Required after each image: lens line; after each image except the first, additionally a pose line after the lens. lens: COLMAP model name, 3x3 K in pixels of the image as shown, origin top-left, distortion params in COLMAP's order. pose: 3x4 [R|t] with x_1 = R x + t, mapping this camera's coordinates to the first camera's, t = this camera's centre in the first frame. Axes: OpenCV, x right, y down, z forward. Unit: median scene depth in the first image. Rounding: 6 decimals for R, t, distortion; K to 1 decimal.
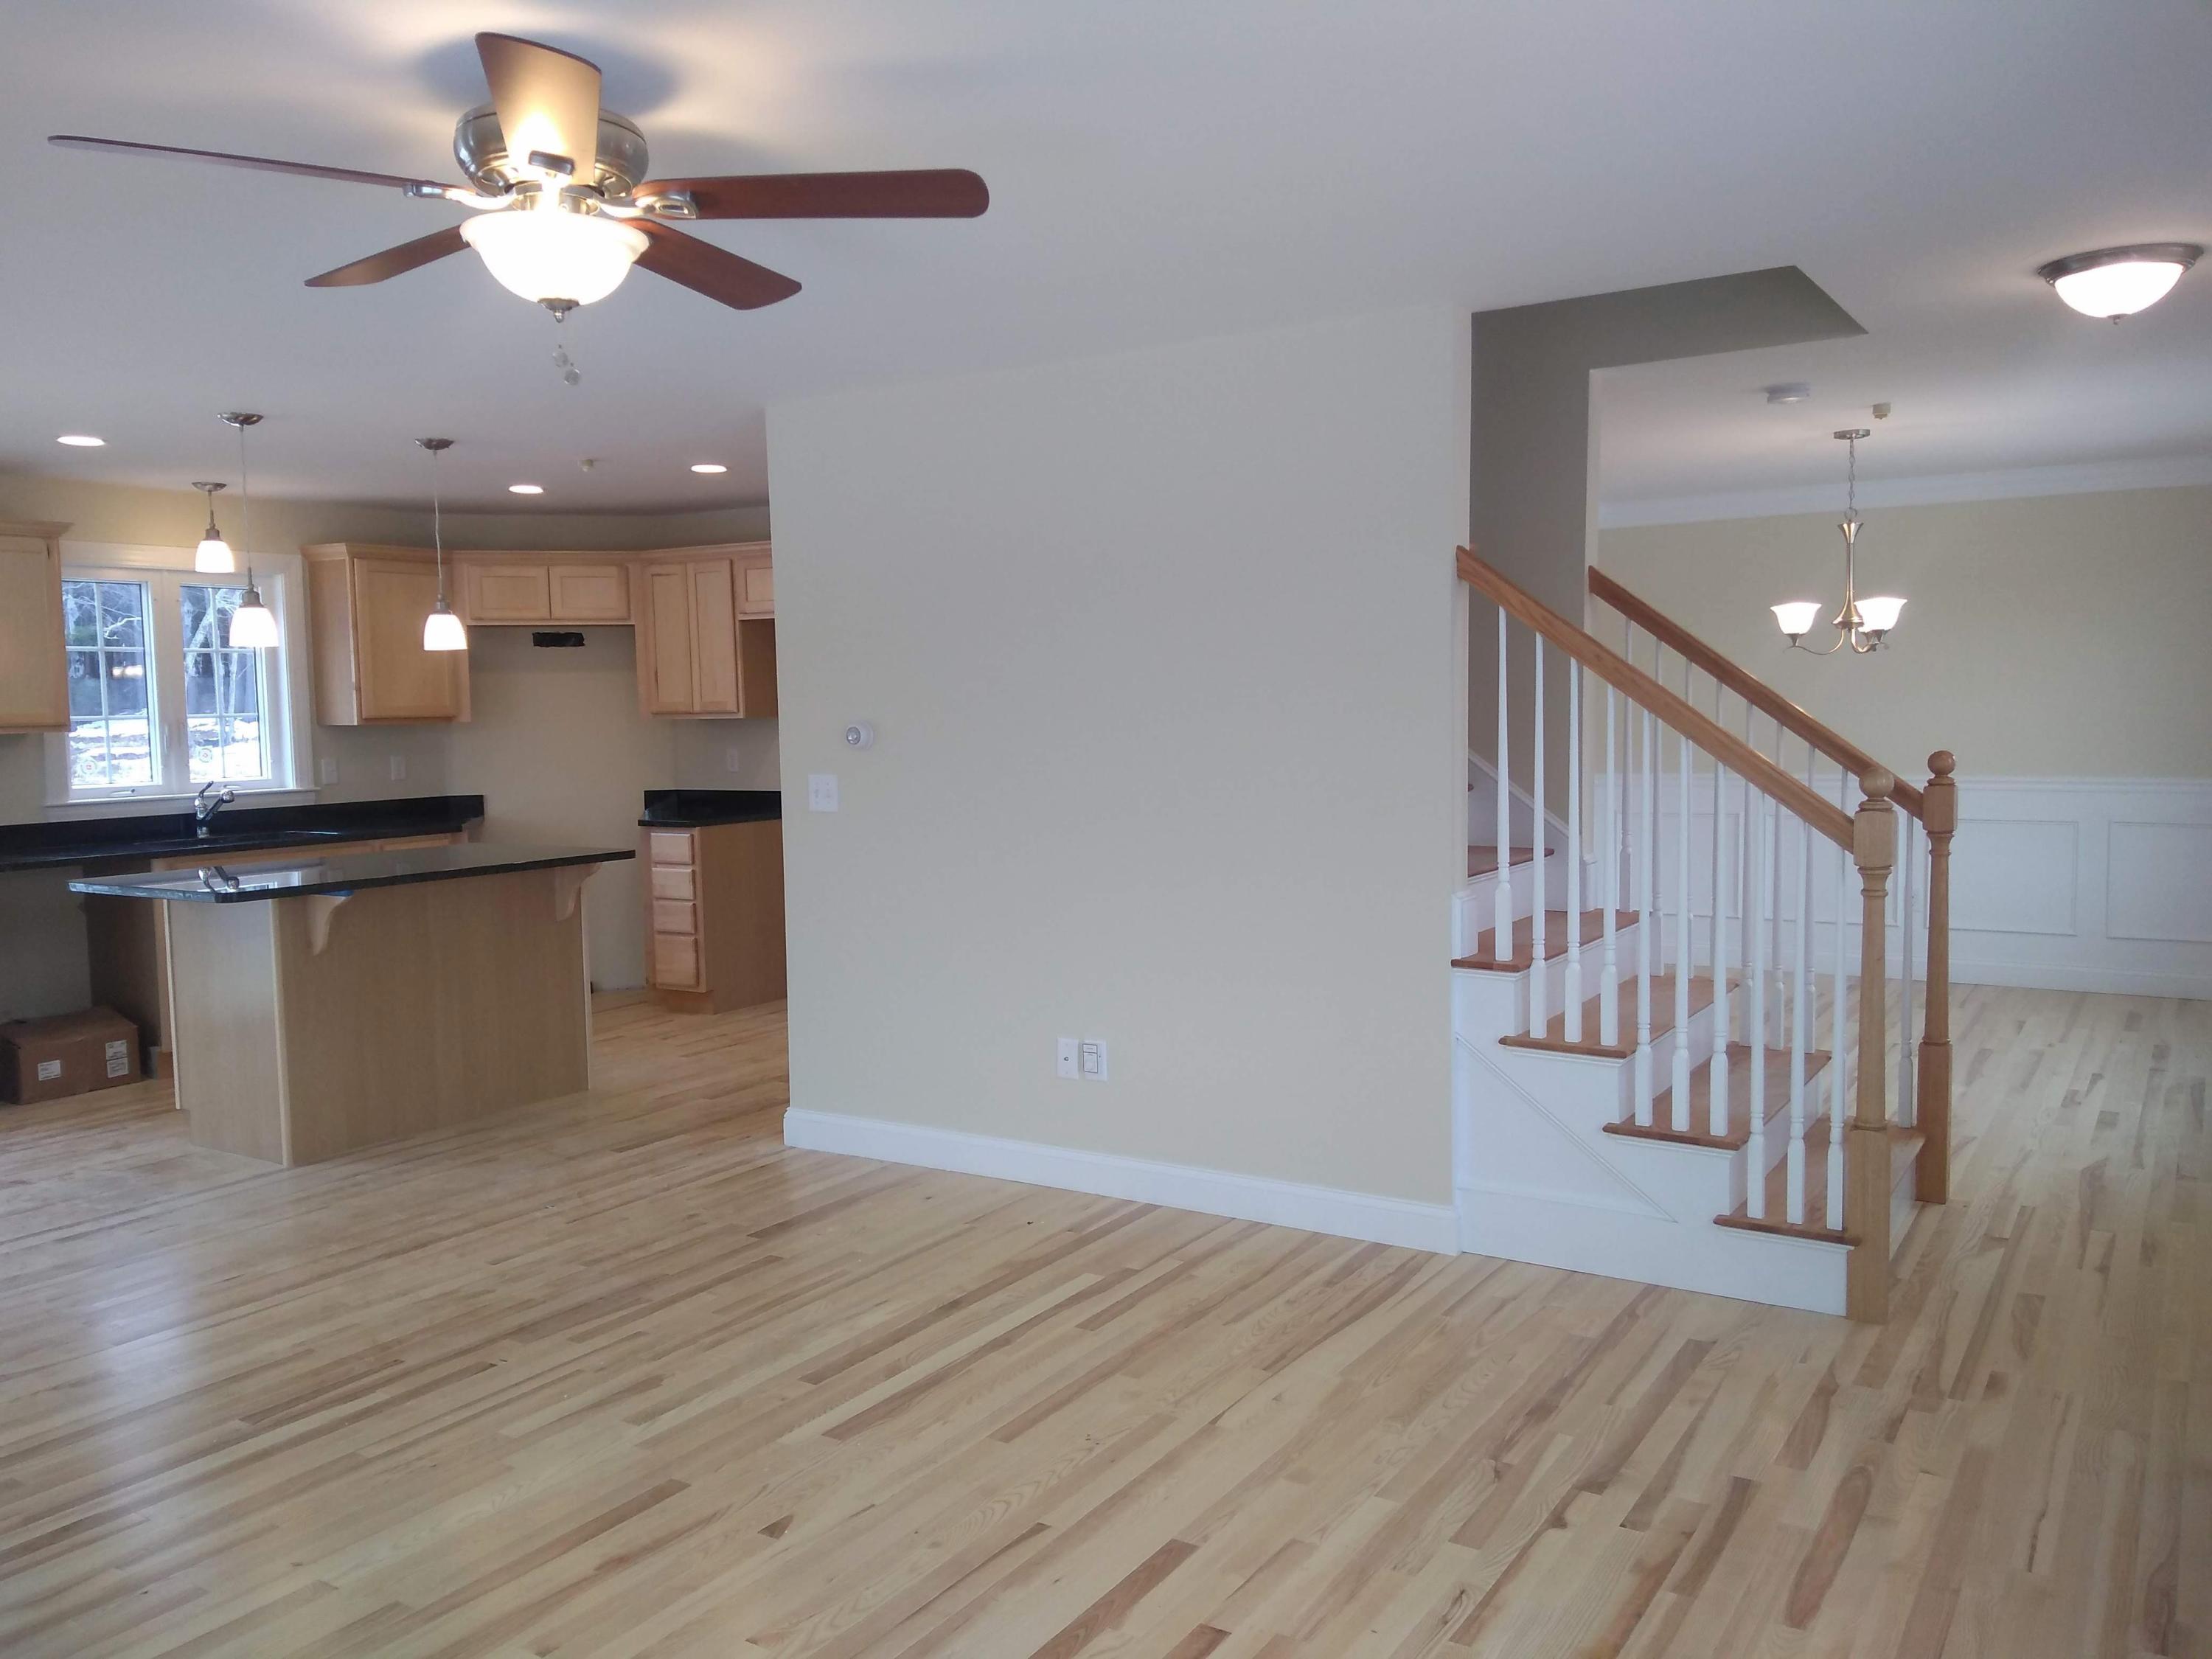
lens RADIAL K [[1727.9, 0, 1121.0], [0, 1727.9, 831.7], [0, 0, 1]] dist [0.052058, -0.064751]
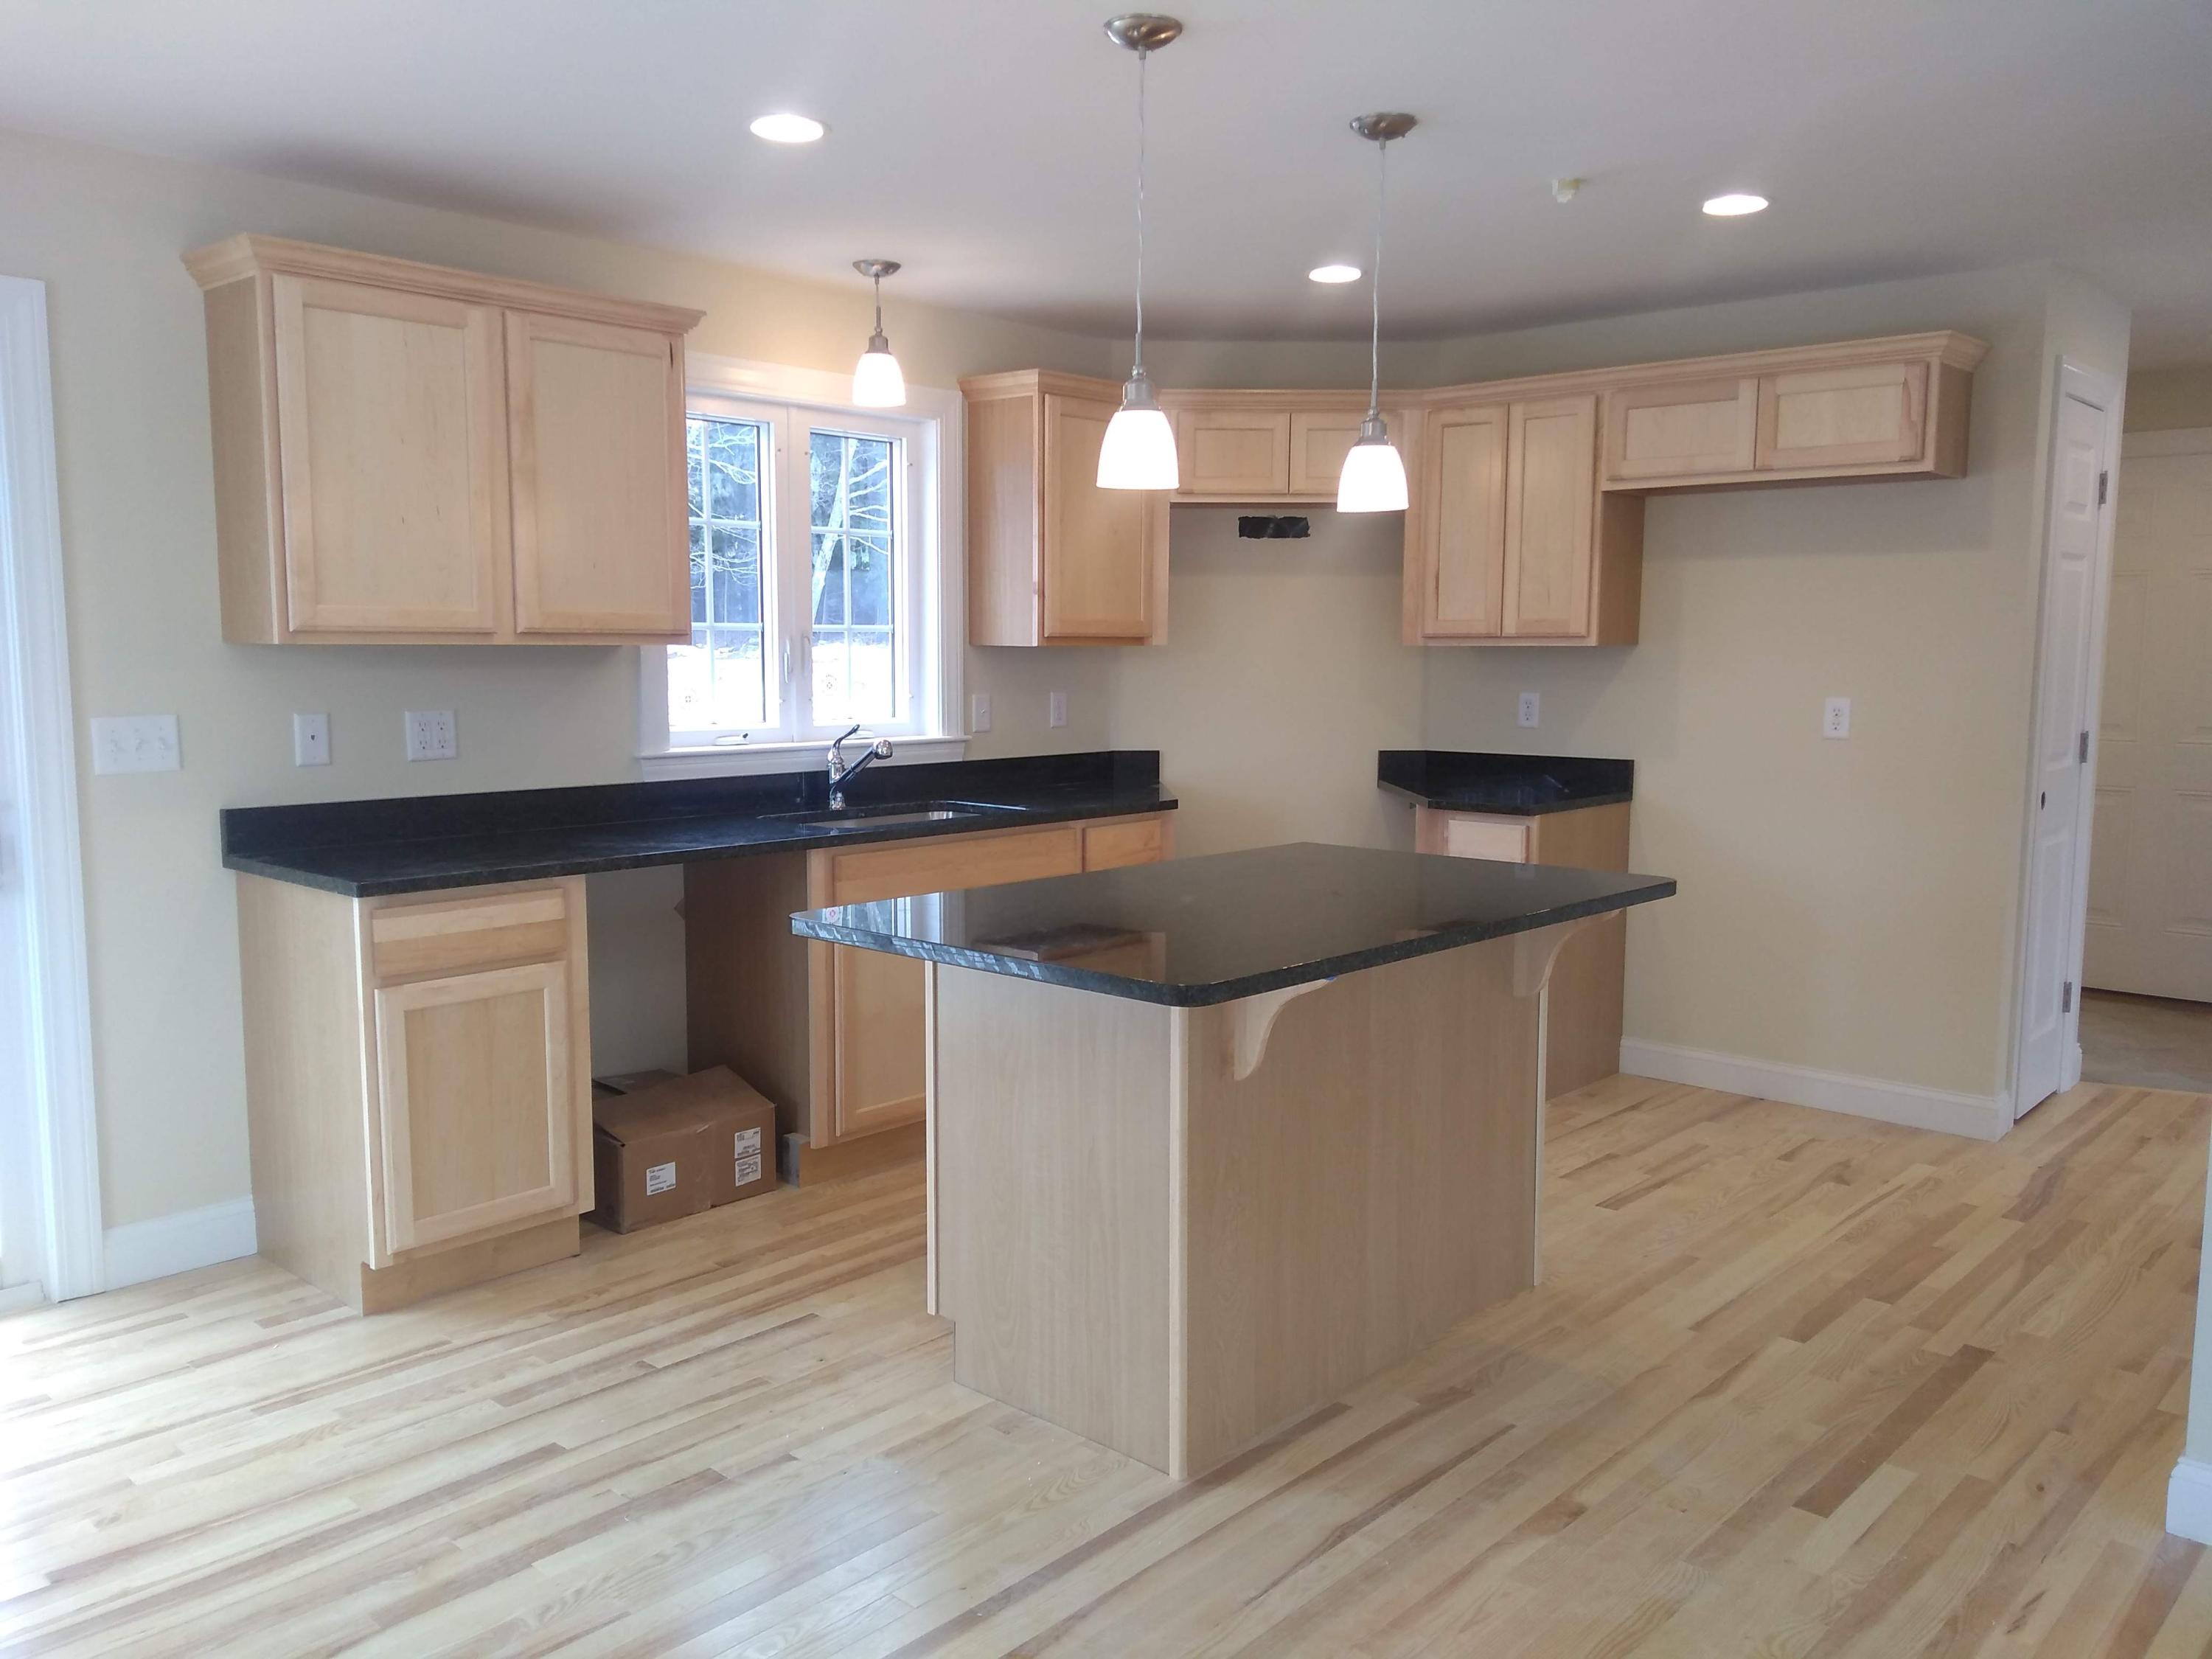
lens RADIAL K [[1727.9, 0, 1104.8], [0, 1727.9, 833.7], [0, 0, 1]] dist [0.052058, -0.064751]
pose [[0.984420, 0.039367, -0.171369, -0.311048], [-0.033242, 0.998707, 0.038466, -0.016076], [0.172661, -0.032170, 0.984456, 0.363162]]
